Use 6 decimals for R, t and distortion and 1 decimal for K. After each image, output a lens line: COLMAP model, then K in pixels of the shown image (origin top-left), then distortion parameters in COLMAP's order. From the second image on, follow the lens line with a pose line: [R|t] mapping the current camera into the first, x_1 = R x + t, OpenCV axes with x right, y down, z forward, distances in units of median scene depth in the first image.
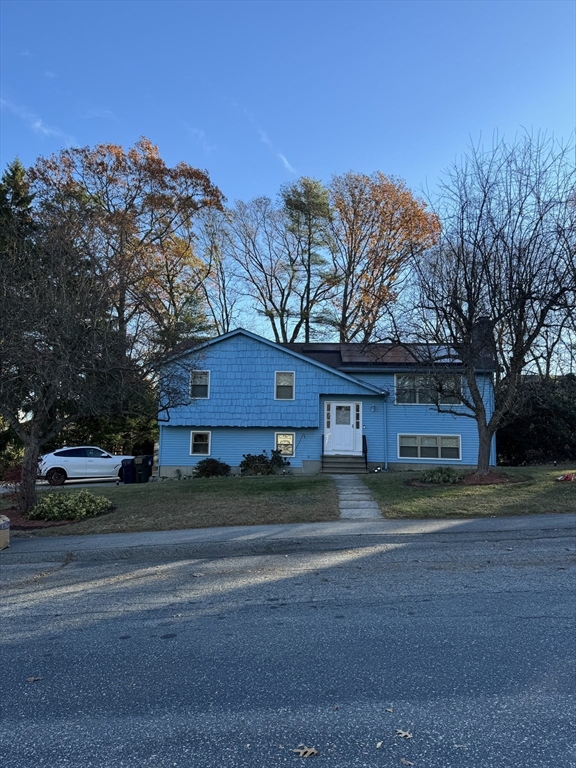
lens RADIAL K [[555.1, 0, 288.0], [0, 555.1, 384.0], [0, 0, 1]] dist [0.002327, -0.000354]
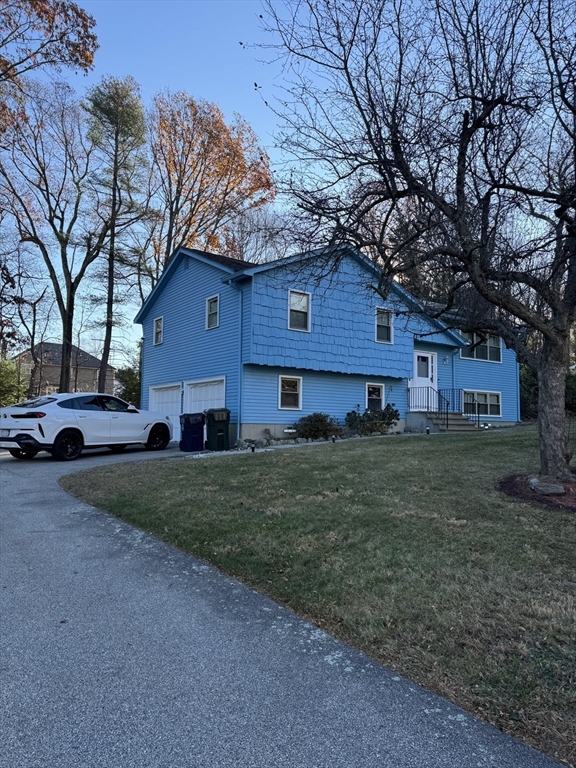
lens RADIAL K [[555.1, 0, 288.0], [0, 555.1, 384.0], [0, 0, 1]] dist [0.002327, -0.000354]
pose [[0.739662, 0.046516, 0.671369, -0.641259], [-0.069948, 0.997519, 0.007949, 0.089796], [-0.669334, -0.052840, 0.741080, 0.470499]]
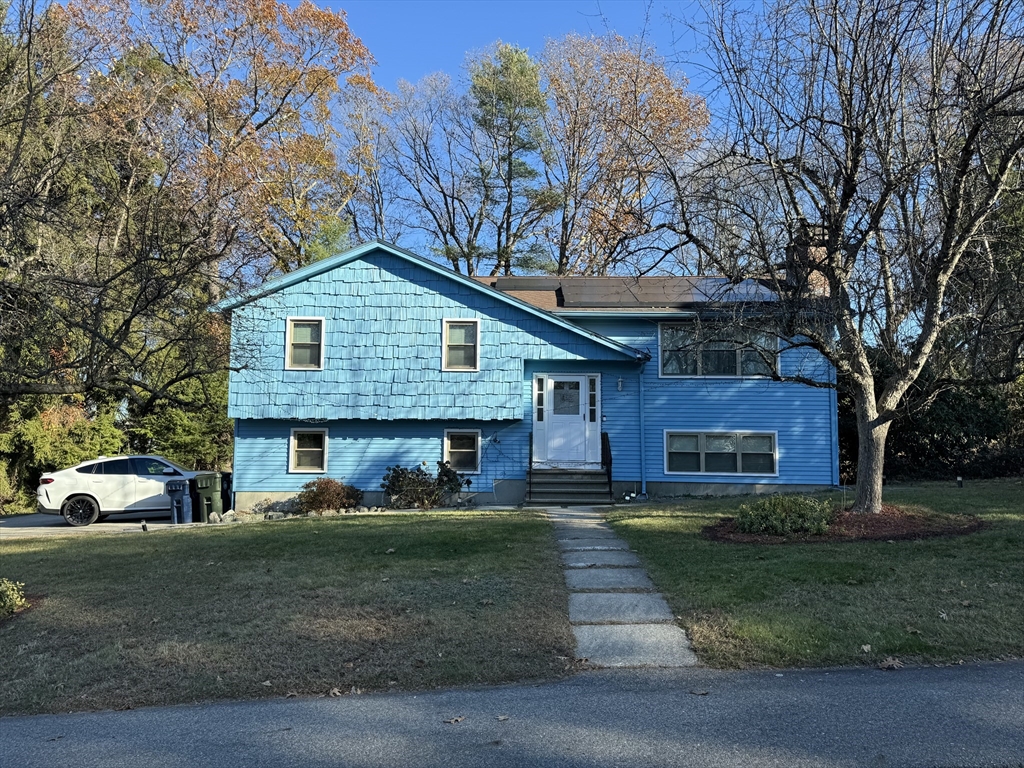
lens RADIAL K [[740.1, 0, 512.0], [0, 740.1, 384.0], [0, 0, 1]] dist [0.002327, -0.000354]
pose [[0.999360, -0.006085, 0.035255, 0.017863], [0.005344, 0.999764, 0.021078, 0.025750], [-0.035375, -0.020876, 0.999156, 0.252442]]
